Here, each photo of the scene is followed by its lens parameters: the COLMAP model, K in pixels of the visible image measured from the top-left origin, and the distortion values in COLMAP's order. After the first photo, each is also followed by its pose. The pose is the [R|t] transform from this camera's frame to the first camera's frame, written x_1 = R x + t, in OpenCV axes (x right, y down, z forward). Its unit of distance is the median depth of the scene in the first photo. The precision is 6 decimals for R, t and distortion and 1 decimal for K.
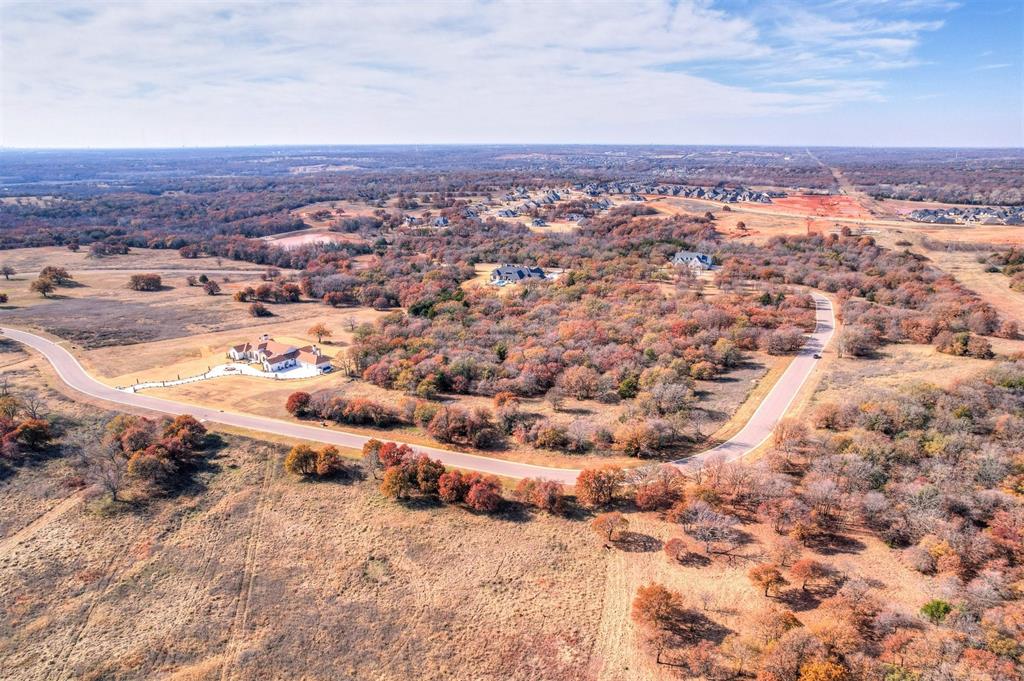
lens RADIAL K [[678.6, 0, 512.0], [0, 678.6, 340.5], [0, 0, 1]] dist [-0.081203, 0.078982]
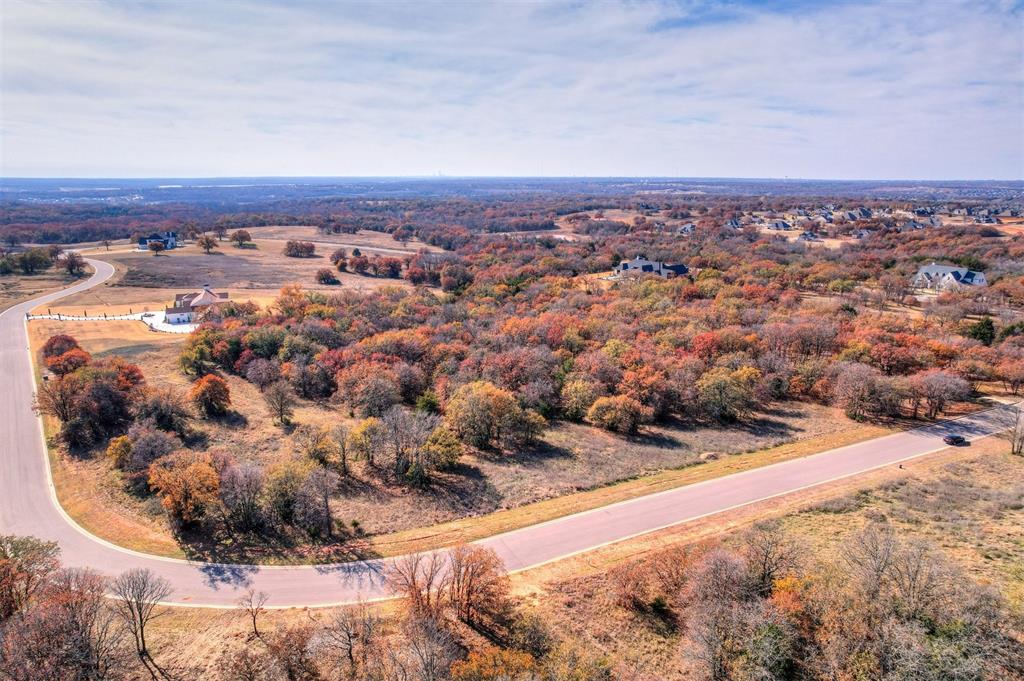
lens RADIAL K [[678.6, 0, 512.0], [0, 678.6, 340.5], [0, 0, 1]] dist [-0.081203, 0.078982]
pose [[0.859884, 0.131960, -0.493139, 0.413538], [-0.155165, 0.987869, -0.006214, 0.007199], [0.486336, 0.081862, 0.869929, 0.489413]]
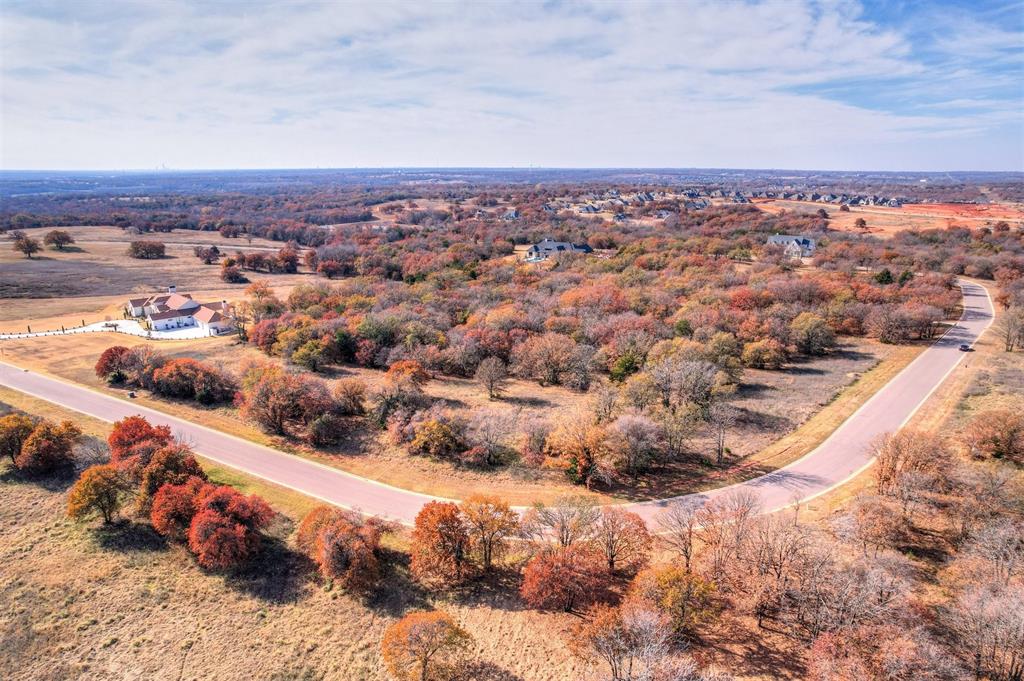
lens RADIAL K [[676.0, 0, 520.4], [0, 676.0, 338.4], [0, 0, 1]] dist [-0.091140, 0.091191]
pose [[0.987434, 0.048680, -0.150349, 0.144010], [-0.054379, 0.997940, -0.034030, 0.057694], [0.148383, 0.041779, 0.988047, 0.343489]]
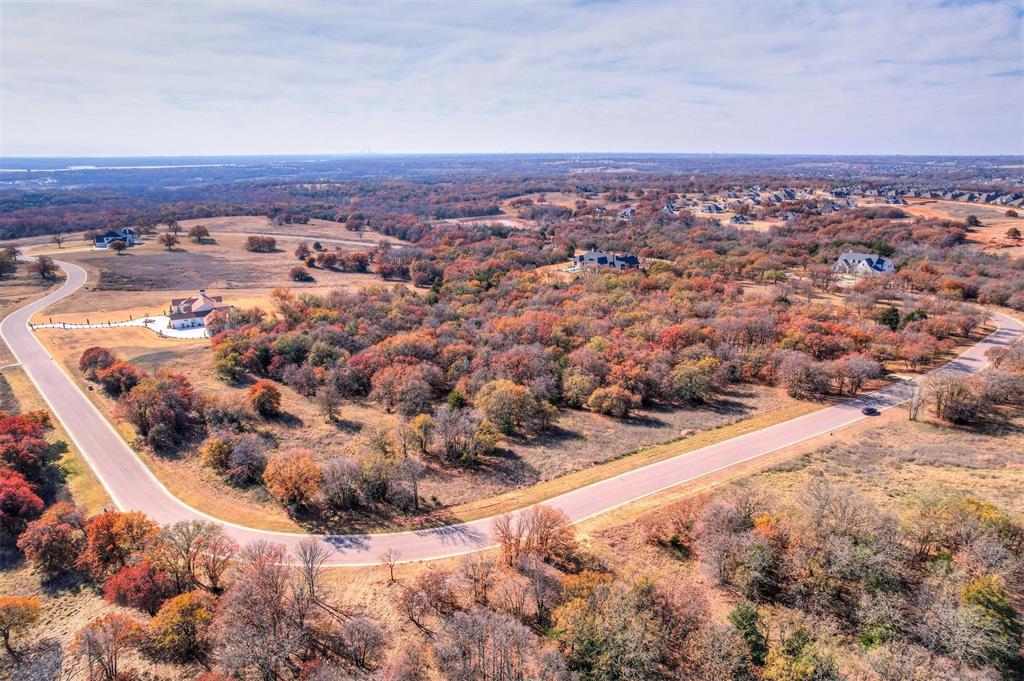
lens RADIAL K [[674.7, 0, 512.0], [0, 674.7, 340.5], [0, 0, 1]] dist [-0.062673, 0.040456]
pose [[0.906252, 0.119045, -0.405630, 0.403536], [-0.123779, 0.992202, 0.014648, -0.005991], [0.404210, 0.036933, 0.913920, 0.376394]]
